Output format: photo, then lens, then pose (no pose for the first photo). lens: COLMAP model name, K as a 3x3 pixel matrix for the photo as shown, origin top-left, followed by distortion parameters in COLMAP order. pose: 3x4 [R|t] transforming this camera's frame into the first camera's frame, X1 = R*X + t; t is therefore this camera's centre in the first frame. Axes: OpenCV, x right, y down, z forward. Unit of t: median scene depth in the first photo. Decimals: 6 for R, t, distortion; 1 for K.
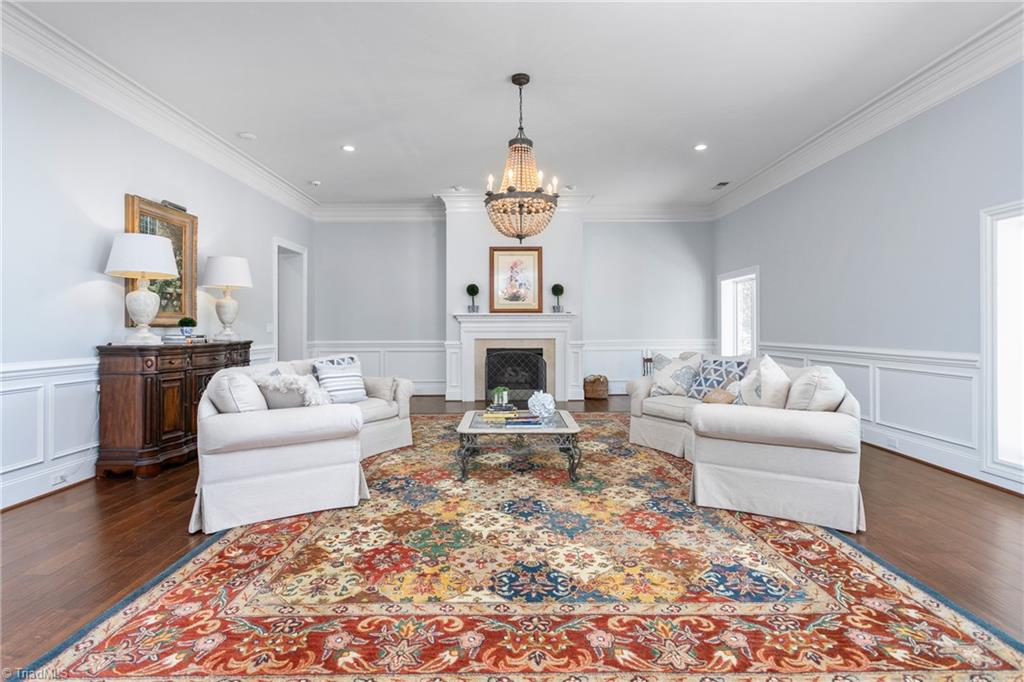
lens RADIAL K [[484.9, 0, 513.3], [0, 484.9, 353.0], [0, 0, 1]] dist [0.004976, 0.000396]
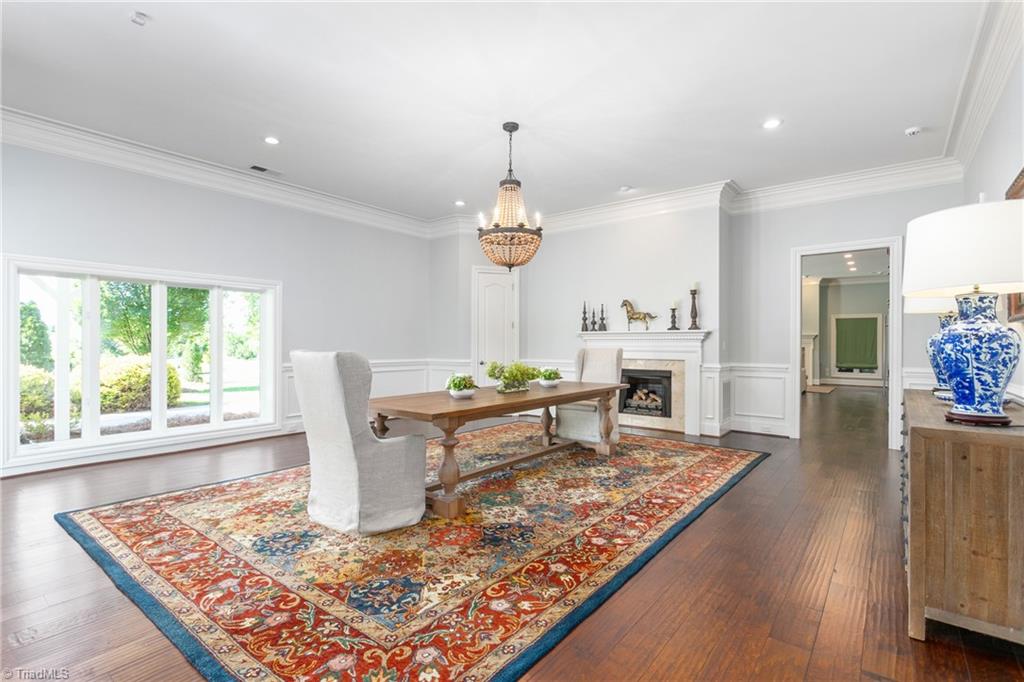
lens RADIAL K [[480.1, 0, 552.1], [0, 480.1, 339.8], [0, 0, 1]] dist [0.001233, 0.000471]
pose [[0.809210, 0.006778, -0.587480, 1.279989], [-0.046031, 0.997591, -0.051894, -0.032552], [0.585714, 0.069035, 0.807573, 0.321990]]
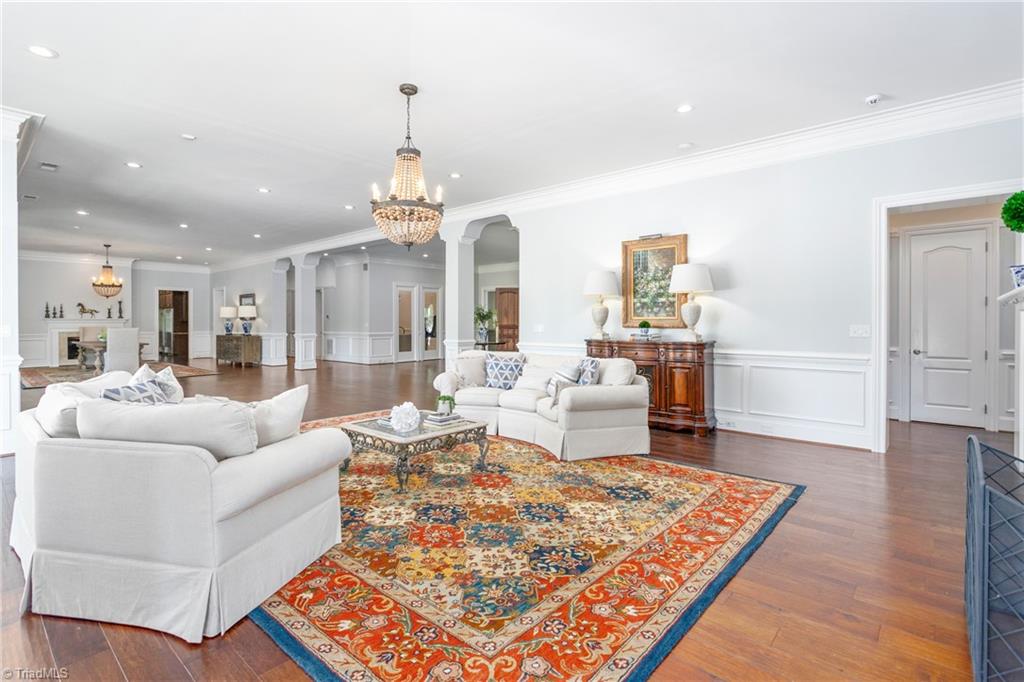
lens RADIAL K [[498.2, 0, 509.7], [0, 498.2, 326.7], [0, 0, 1]] dist [-0.000466, 0.000116]
pose [[0.674420, -0.001855, 0.738346, -1.058948], [0.038346, 0.998735, -0.032517, -0.032936], [-0.737352, 0.050243, 0.673638, 0.261525]]
